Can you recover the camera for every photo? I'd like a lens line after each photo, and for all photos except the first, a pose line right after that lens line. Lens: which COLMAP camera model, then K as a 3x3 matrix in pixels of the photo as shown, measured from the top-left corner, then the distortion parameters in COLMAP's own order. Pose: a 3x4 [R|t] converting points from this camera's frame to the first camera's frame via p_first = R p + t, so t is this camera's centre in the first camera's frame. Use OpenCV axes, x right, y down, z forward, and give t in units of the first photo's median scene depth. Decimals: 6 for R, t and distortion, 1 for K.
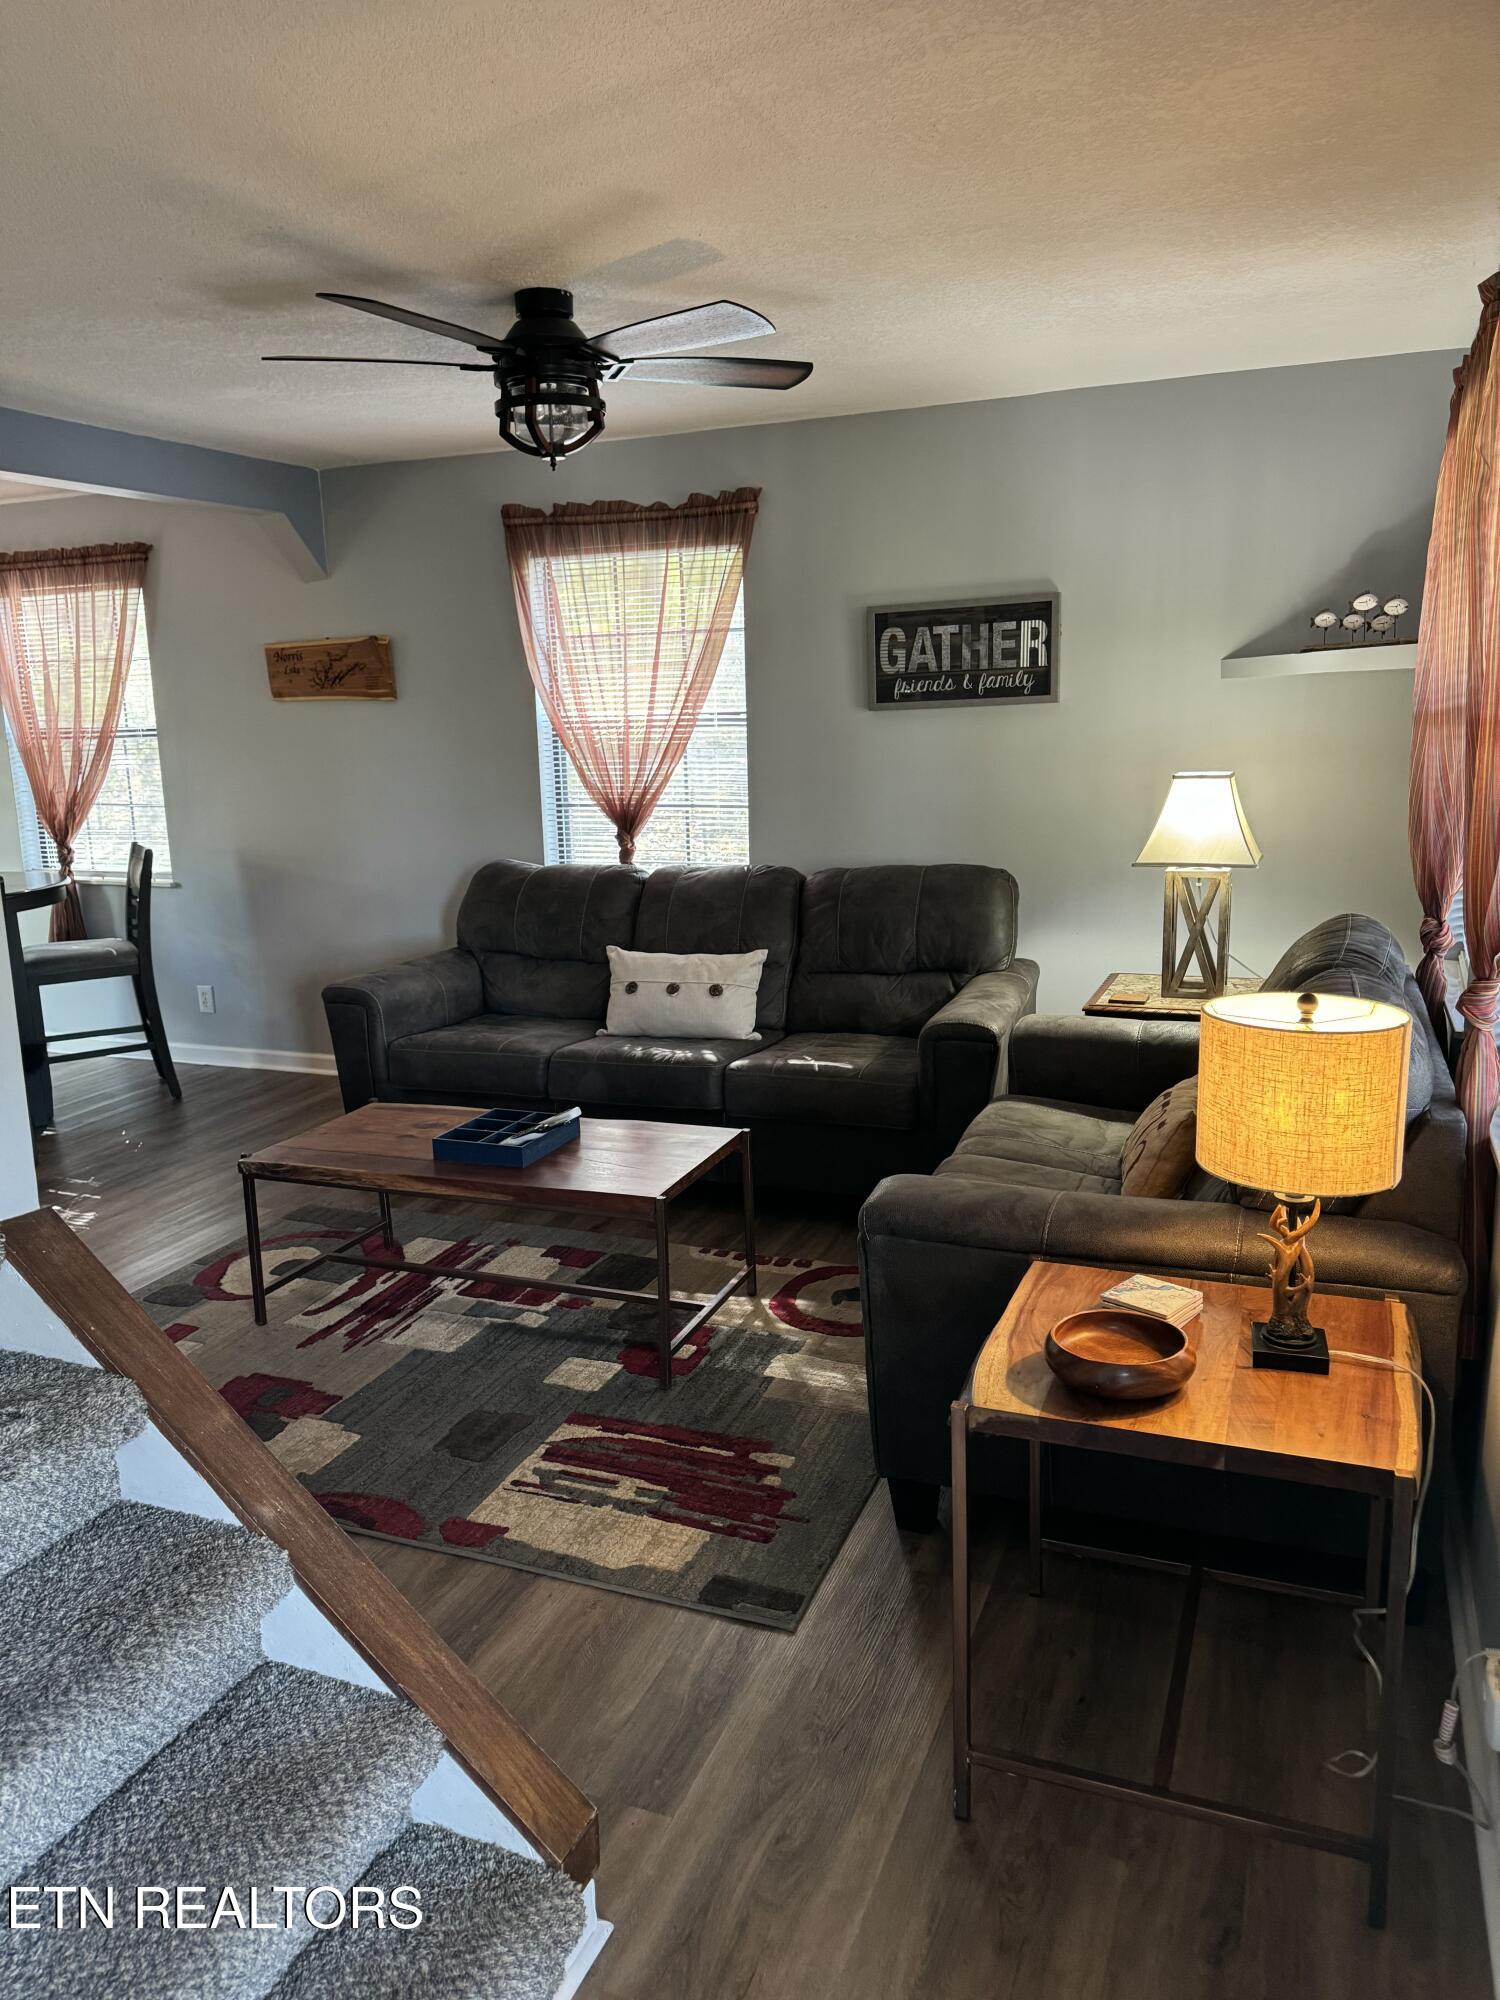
lens RADIAL K [[1392.8, 0, 772.6], [0, 1392.8, 1016.2], [0, 0, 1]] dist [0.077772, -0.110353]
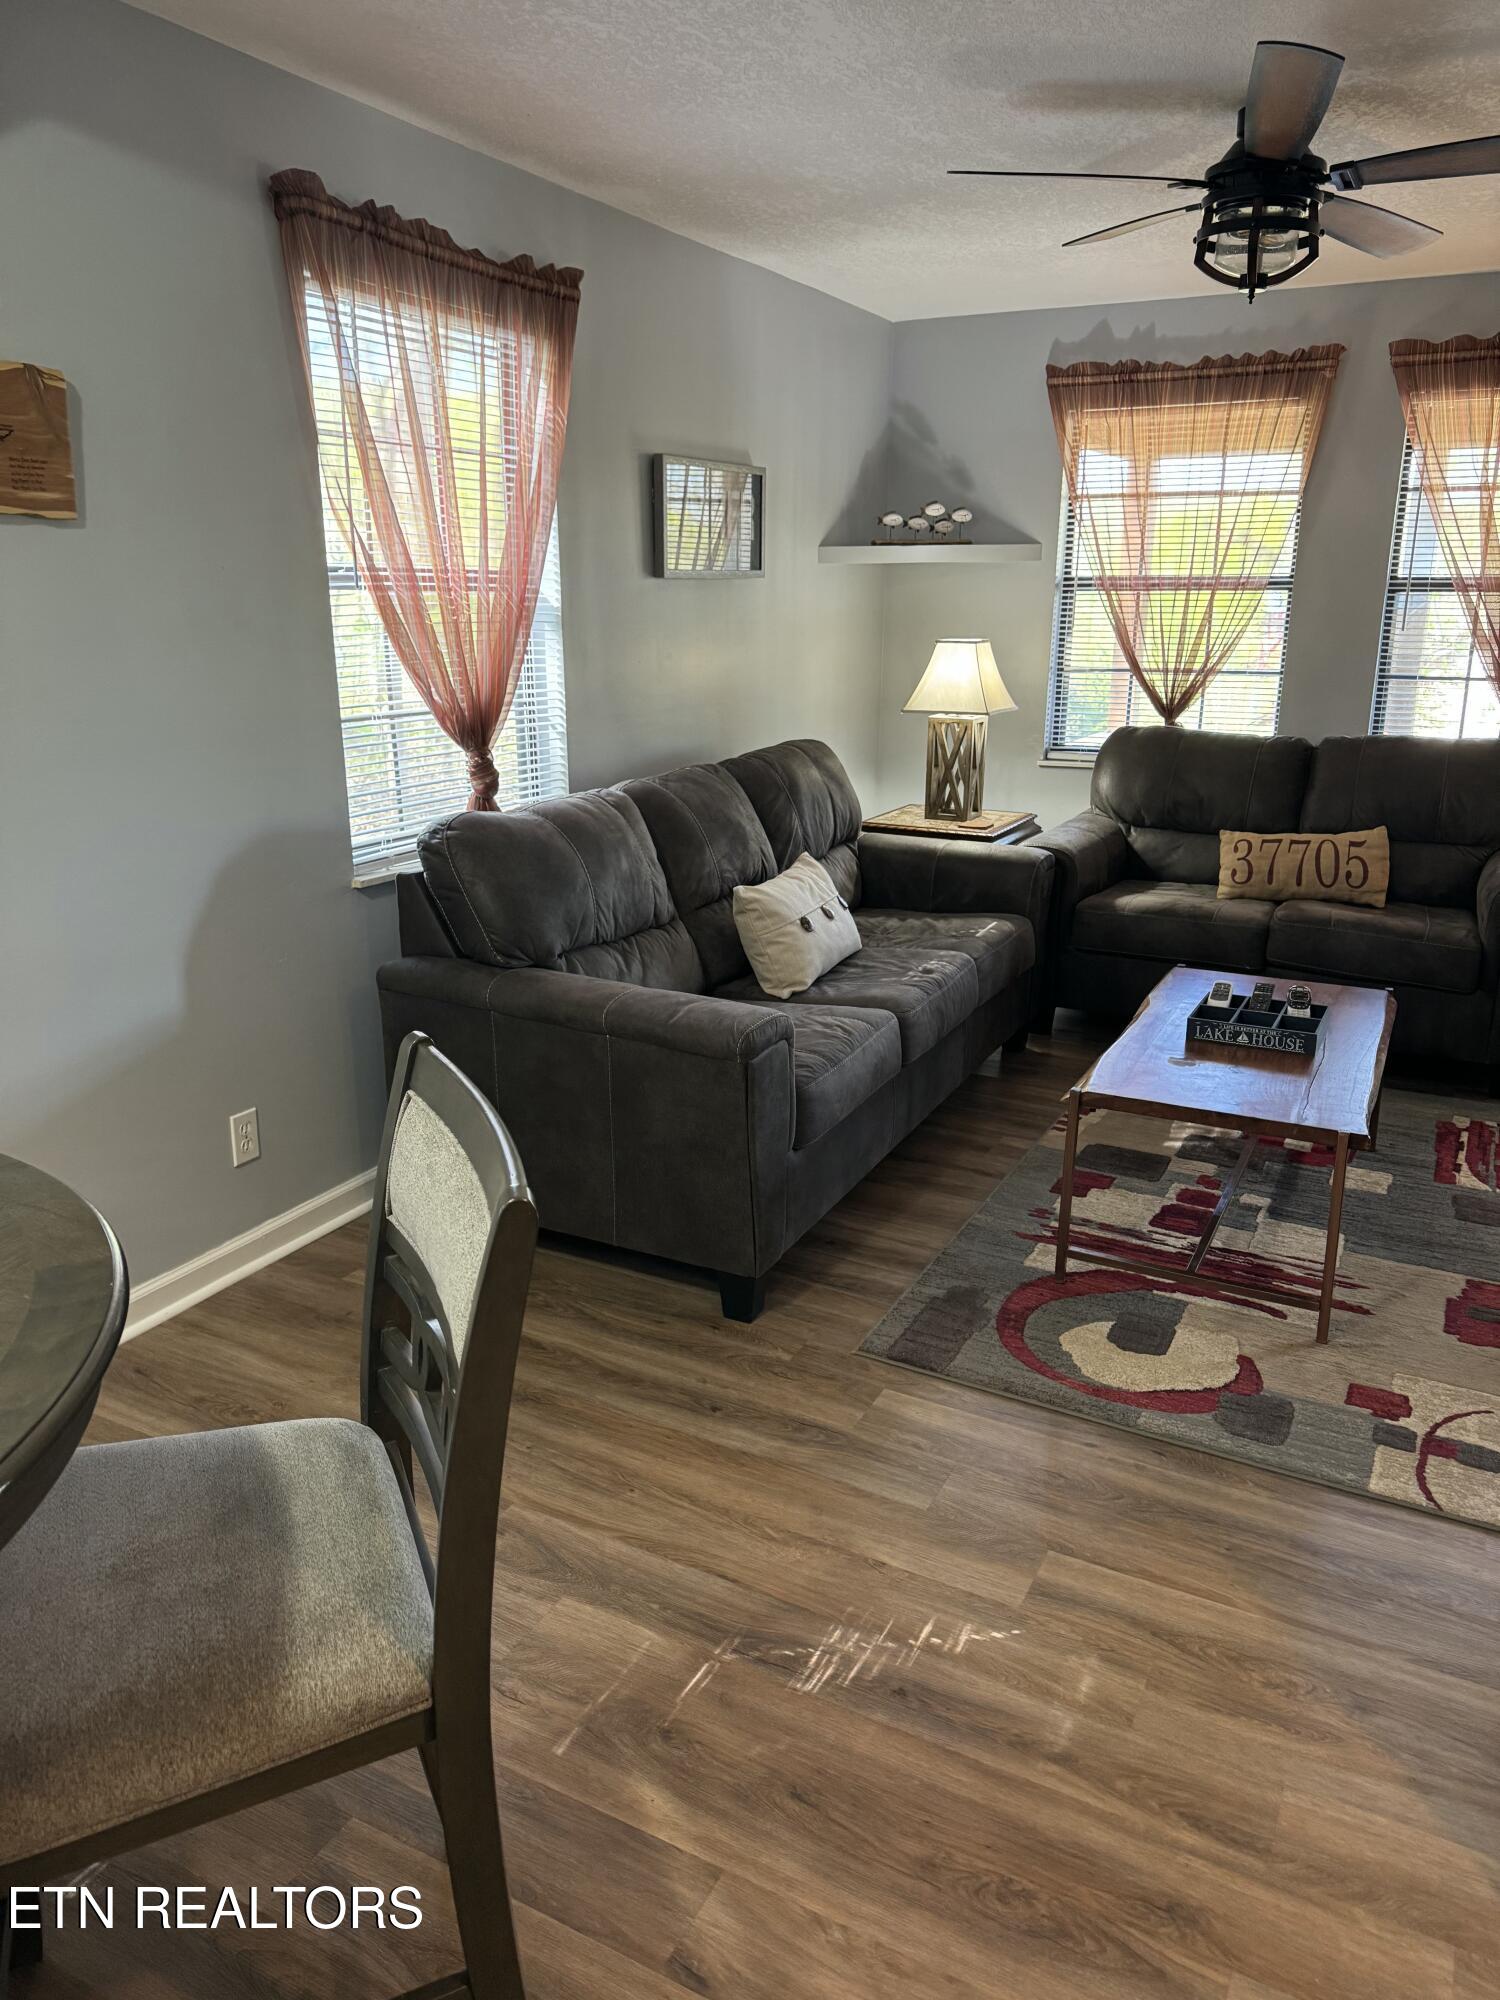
lens RADIAL K [[1416.1, 0, 759.3], [0, 1416.1, 988.4], [0, 0, 1]] dist [0.054487, -0.059073]
pose [[0.100319, -0.246341, 0.963977, -1.050706], [0.205540, 0.953097, 0.222171, -0.201709], [-0.973493, 0.175848, 0.146247, 1.081696]]
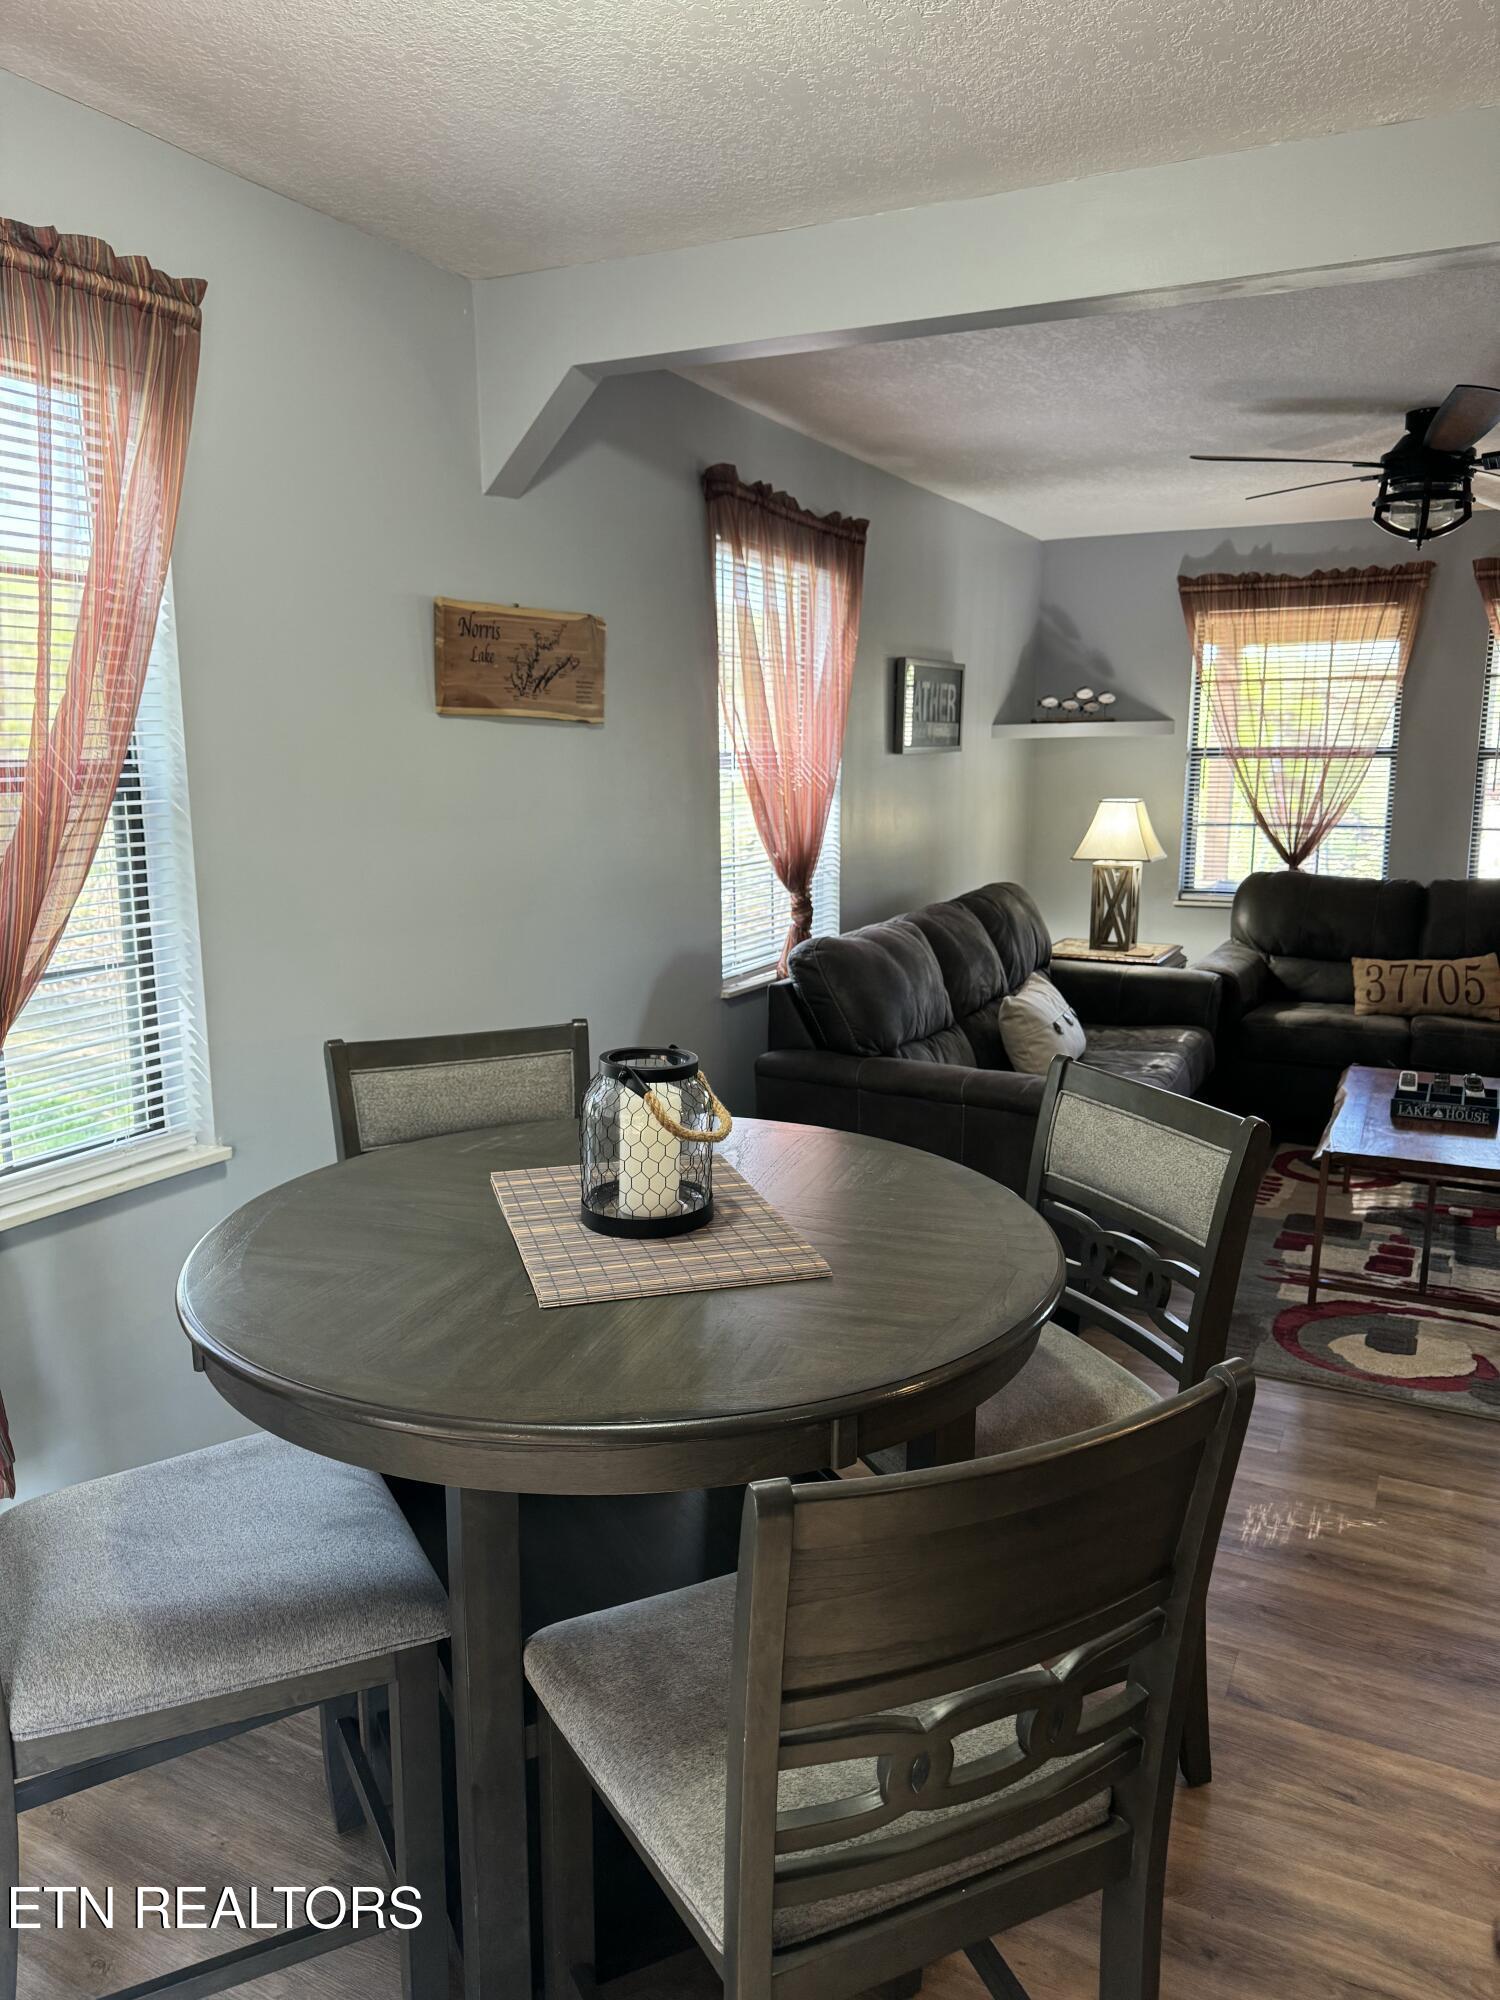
lens RADIAL K [[1410.0, 0, 756.7], [0, 1410.0, 1003.6], [0, 0, 1]] dist [0.137719, -0.243274]
pose [[0.088838, -0.151447, 0.984465, -1.295395], [0.210451, 0.968914, 0.130063, -0.250058], [-0.973560, 0.195627, 0.117948, 1.283187]]
